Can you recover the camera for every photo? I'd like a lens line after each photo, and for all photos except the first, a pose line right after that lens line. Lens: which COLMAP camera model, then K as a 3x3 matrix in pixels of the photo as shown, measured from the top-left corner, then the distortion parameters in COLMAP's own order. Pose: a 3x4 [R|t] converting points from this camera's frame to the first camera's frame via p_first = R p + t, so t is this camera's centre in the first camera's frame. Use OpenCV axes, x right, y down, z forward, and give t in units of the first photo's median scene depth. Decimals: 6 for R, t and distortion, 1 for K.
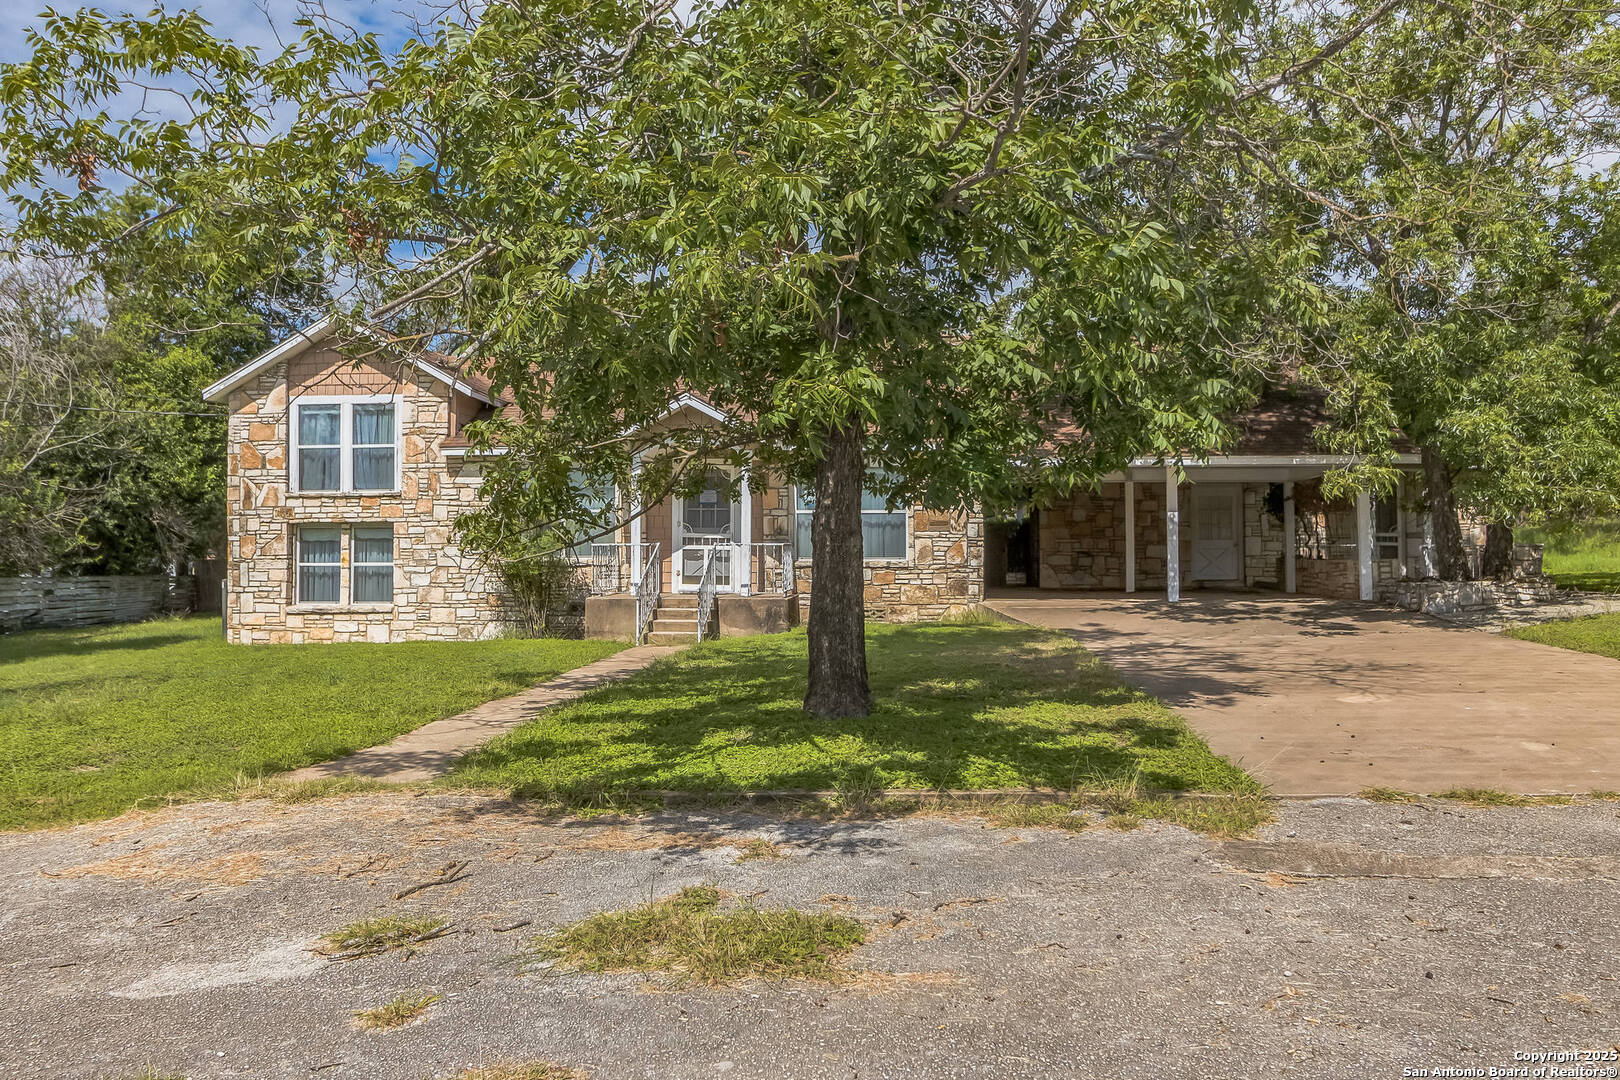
lens RADIAL K [[1317.7, 0, 812.6], [0, 1317.7, 537.4], [0, 0, 1]] dist [0.011517, -0.001191]
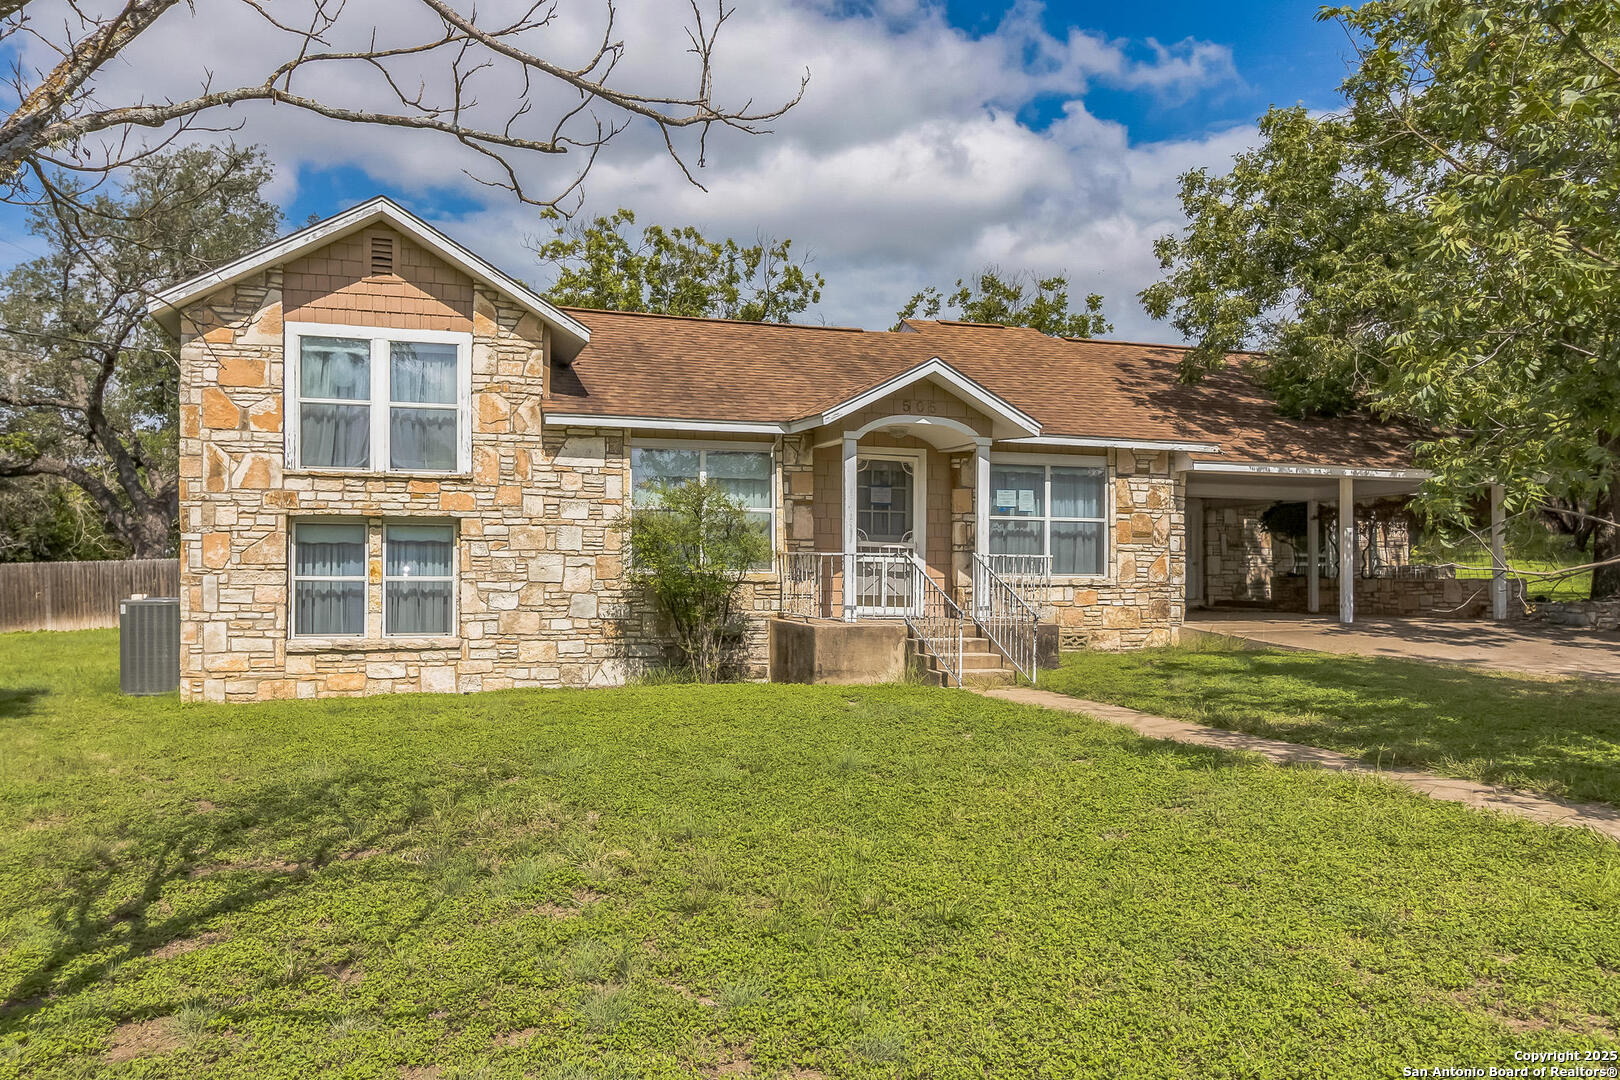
lens RADIAL K [[1207.9, 0, 821.3], [0, 1207.9, 580.8], [0, 0, 1]] dist [-0.006827, -0.001342]
pose [[0.913278, 0.004793, 0.407309, -0.399780], [-0.013108, 0.999759, 0.017626, 0.007875], [-0.407127, -0.021437, 0.913120, 0.345326]]
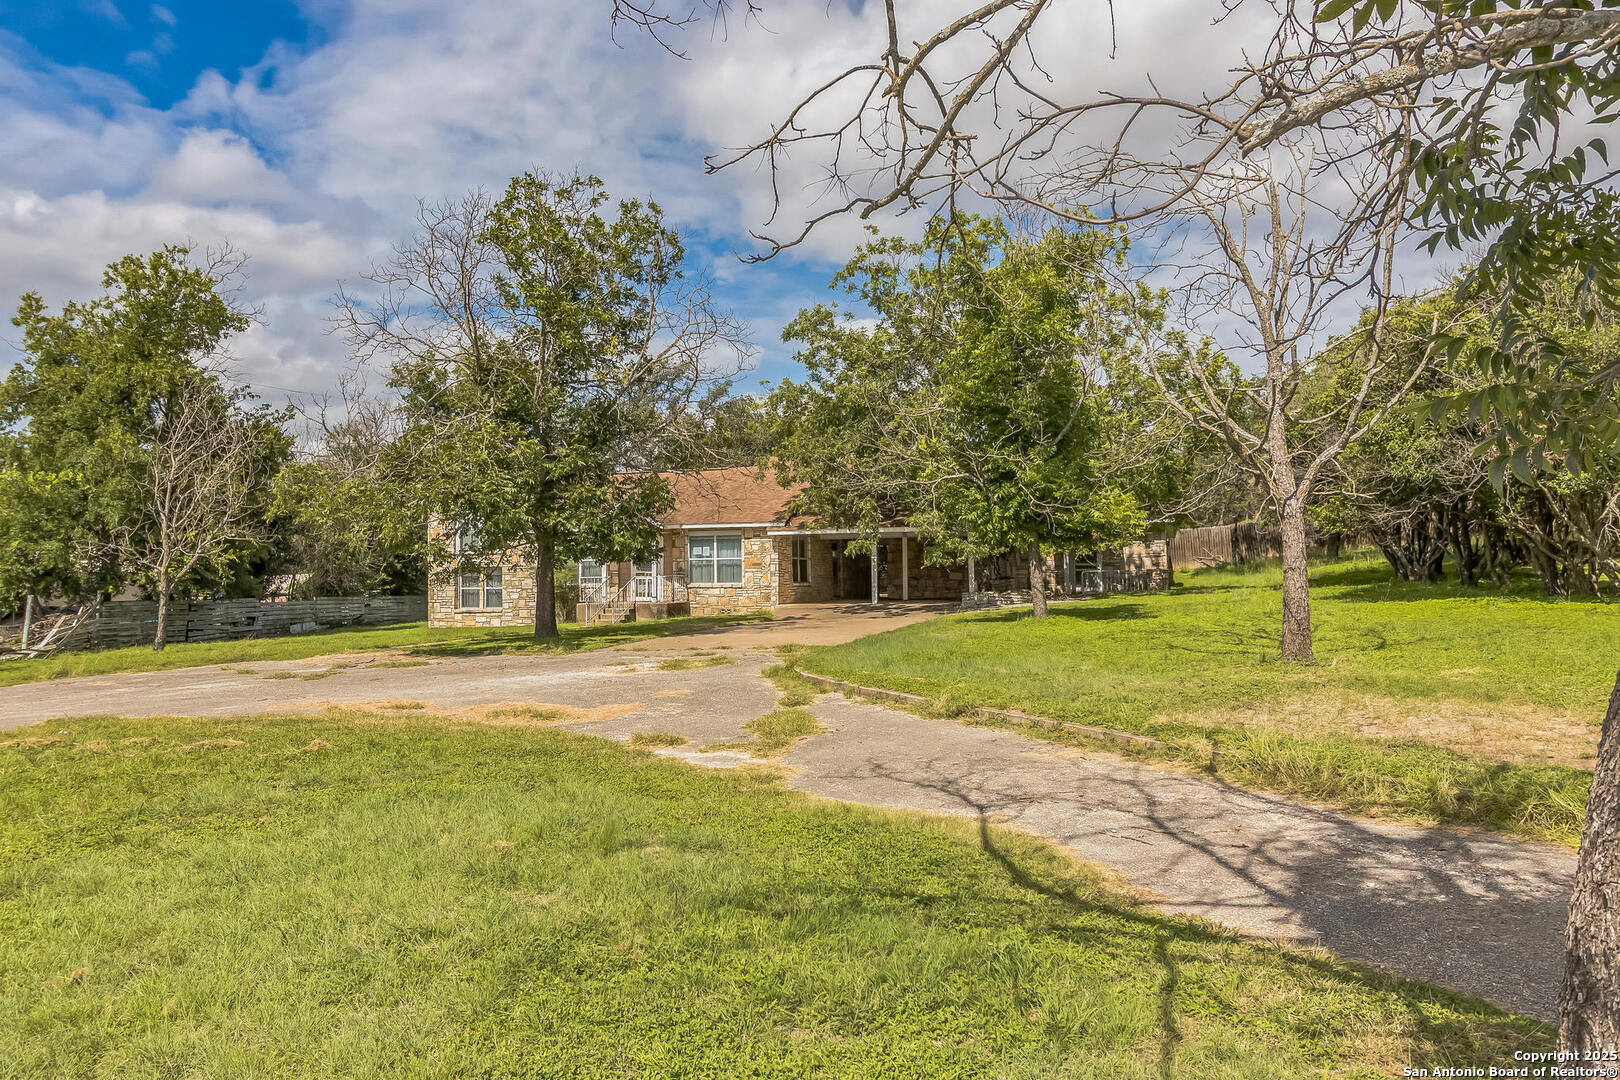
lens RADIAL K [[1207.9, 0, 808.3], [0, 1207.9, 541.8], [0, 0, 1]] dist [-0.006827, -0.001342]
pose [[0.975927, -0.016987, -0.217437, 0.530061], [0.013693, 0.999768, -0.016649, -0.012598], [0.217669, 0.013271, 0.975932, -0.680324]]
